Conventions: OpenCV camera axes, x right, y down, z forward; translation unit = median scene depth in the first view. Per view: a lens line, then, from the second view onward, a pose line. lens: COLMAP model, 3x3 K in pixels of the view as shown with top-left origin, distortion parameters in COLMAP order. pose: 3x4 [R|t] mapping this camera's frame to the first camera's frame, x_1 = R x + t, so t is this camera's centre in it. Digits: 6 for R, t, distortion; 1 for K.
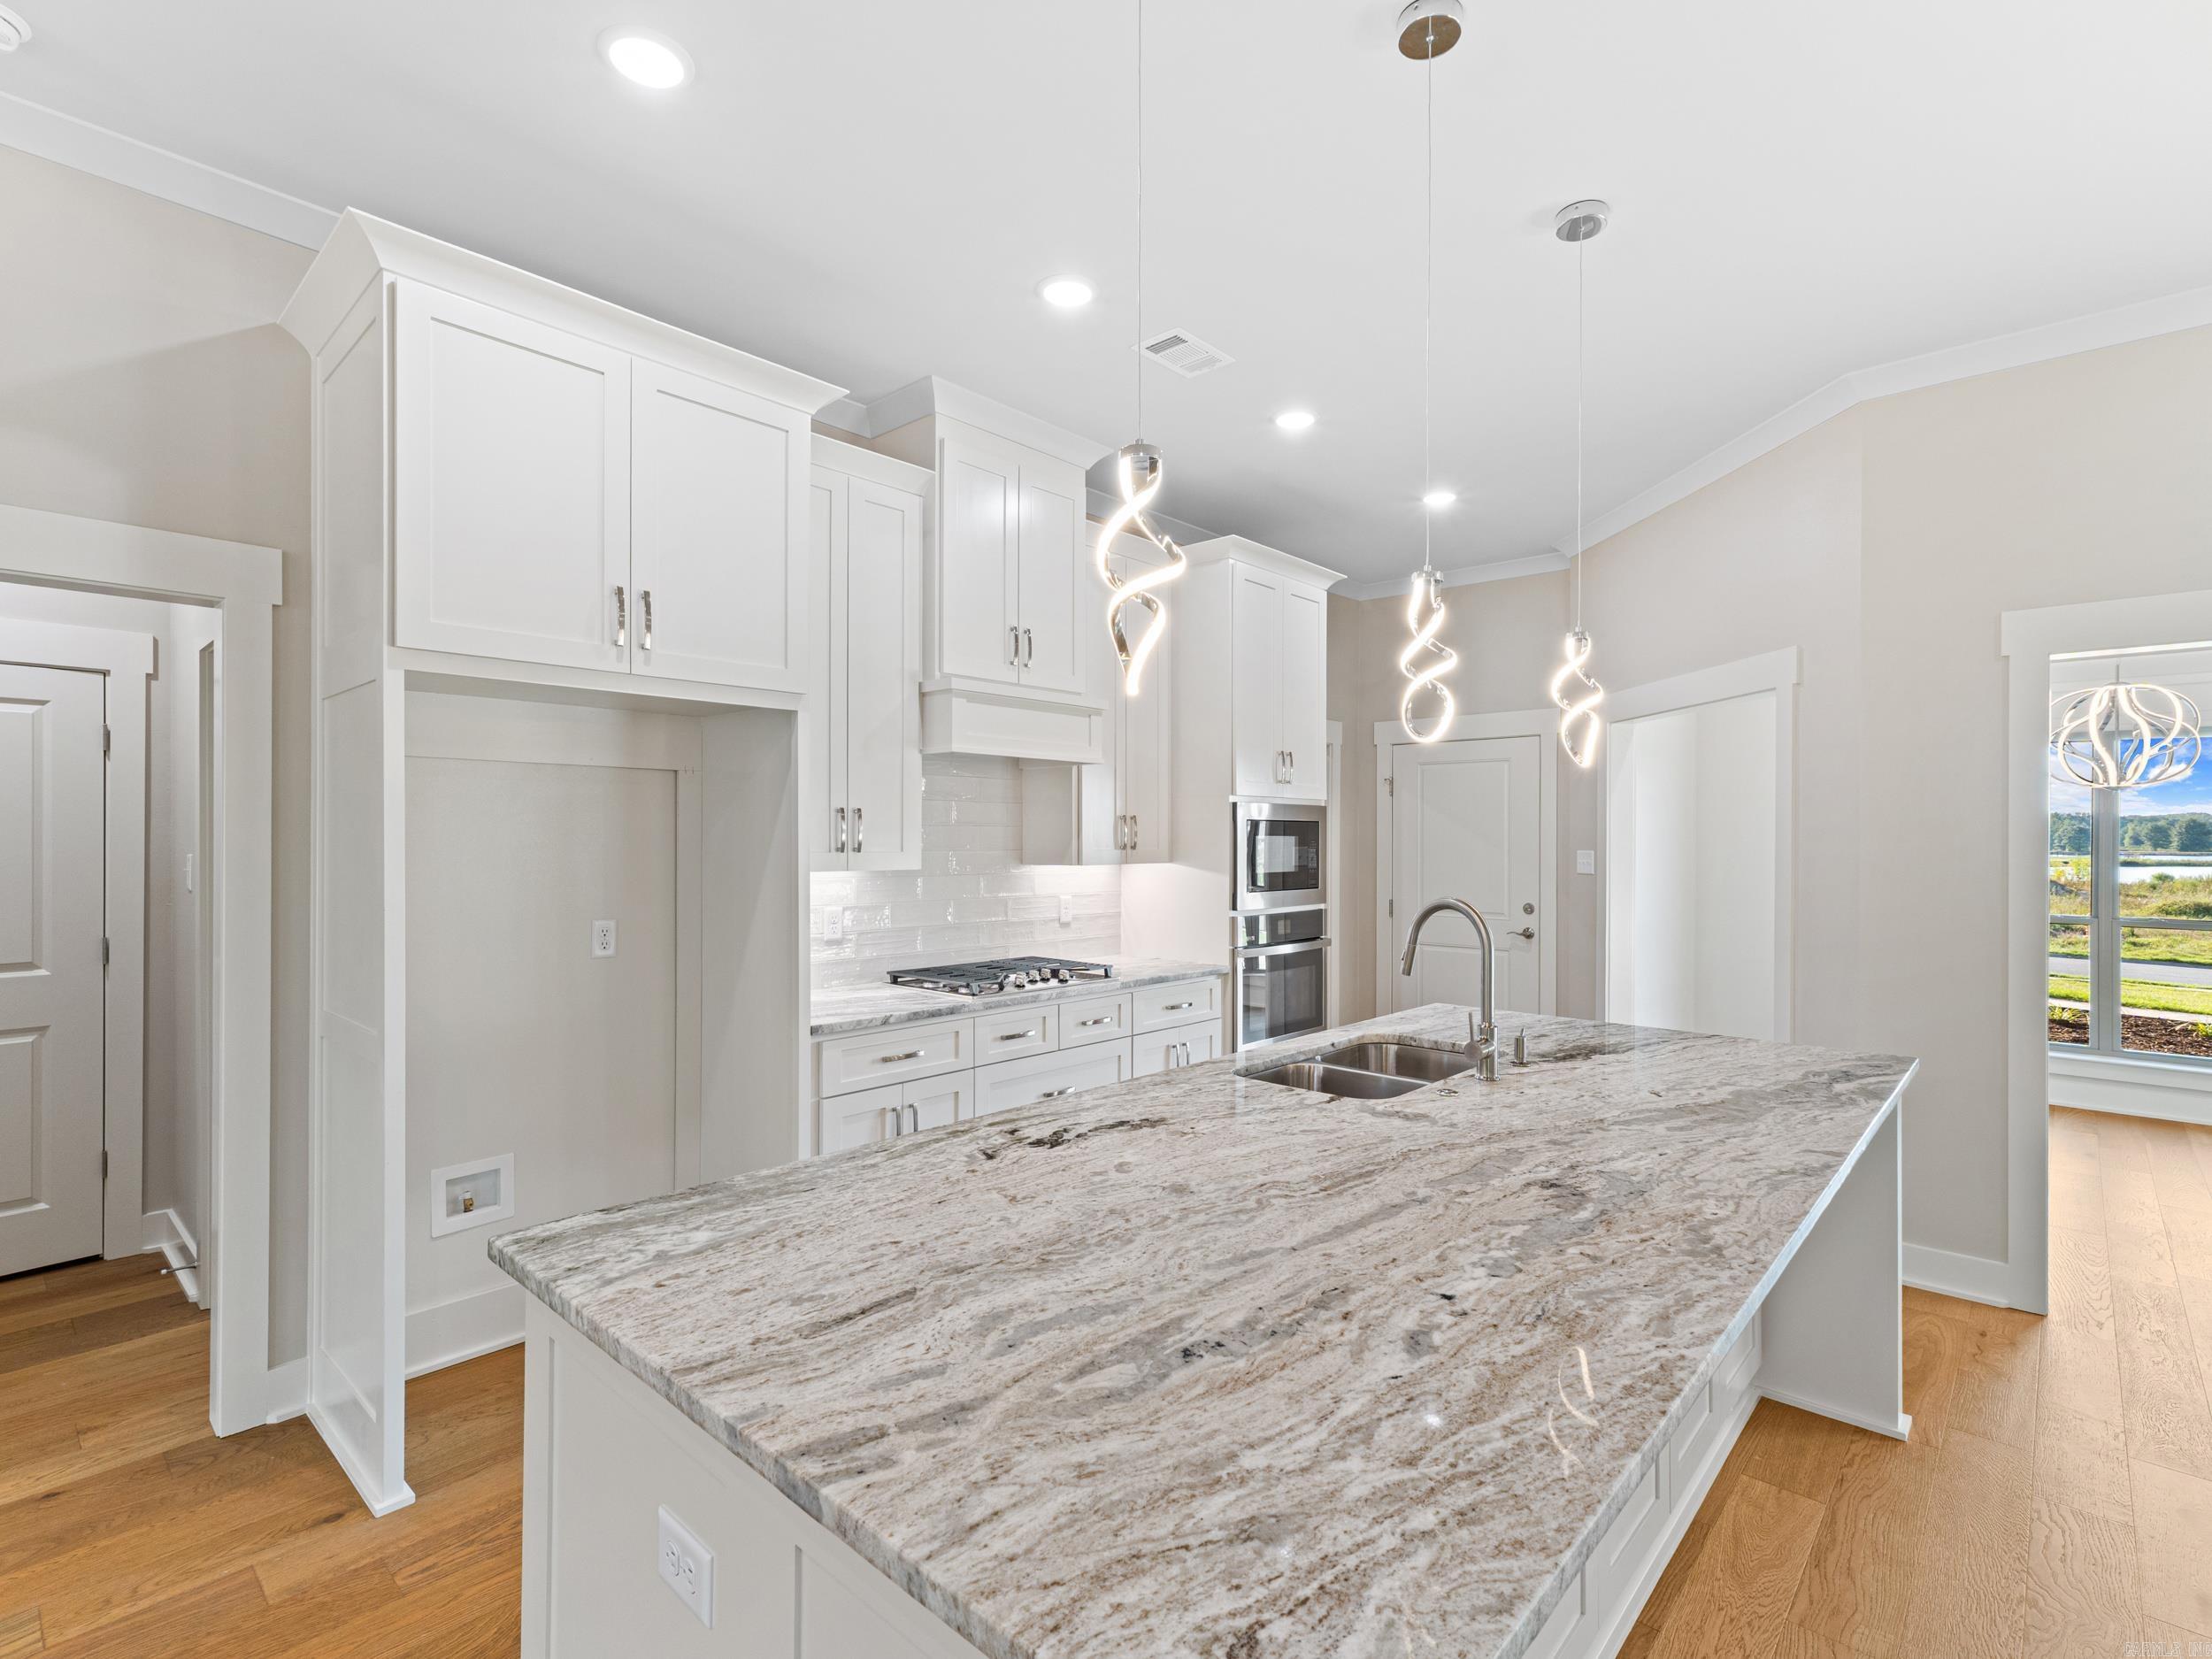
lens RADIAL K [[1049.1, 0, 1136.0], [0, 1049.1, 847.6], [0, 0, 1]] dist [0.007282, -0.001528]
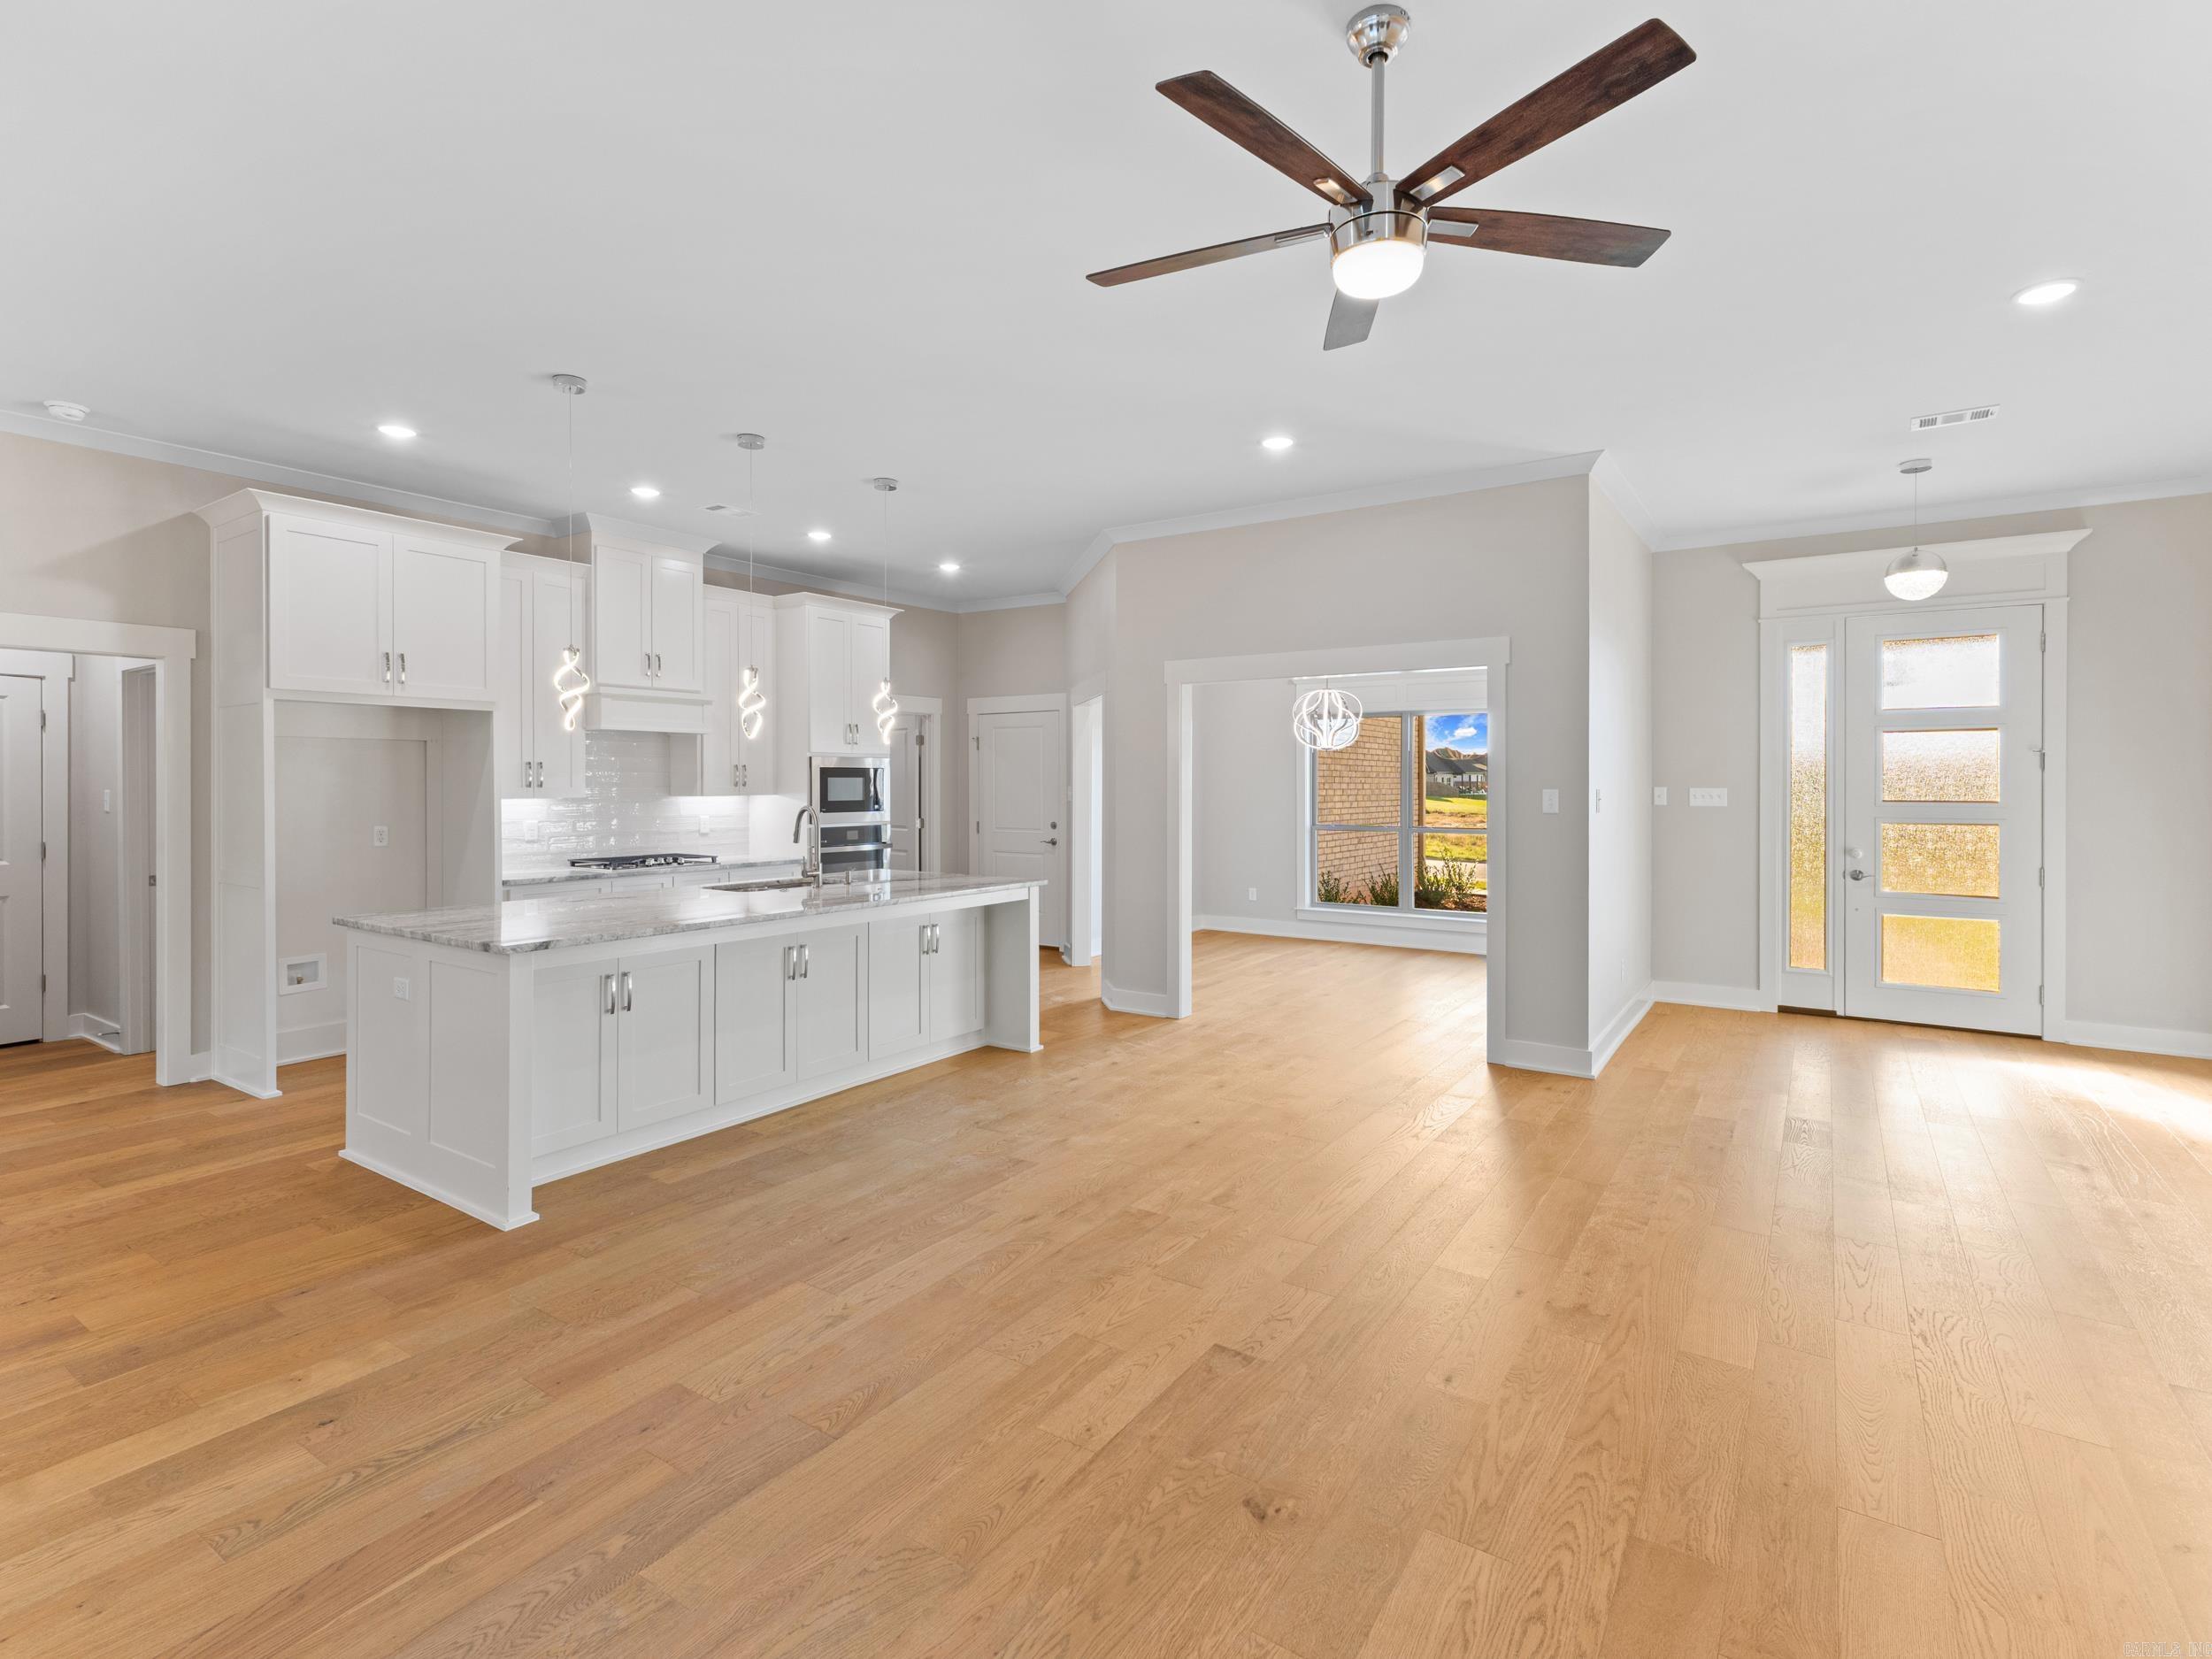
lens RADIAL K [[1049.1, 0, 1126.1], [0, 1049.1, 788.9], [0, 0, 1]] dist [0.007282, -0.001528]
pose [[0.989974, -0.004608, 0.141171, 0.437216], [0.004704, 0.999989, -0.000349, 0.011957], [-0.141168, 0.001010, 0.989985, -0.836565]]
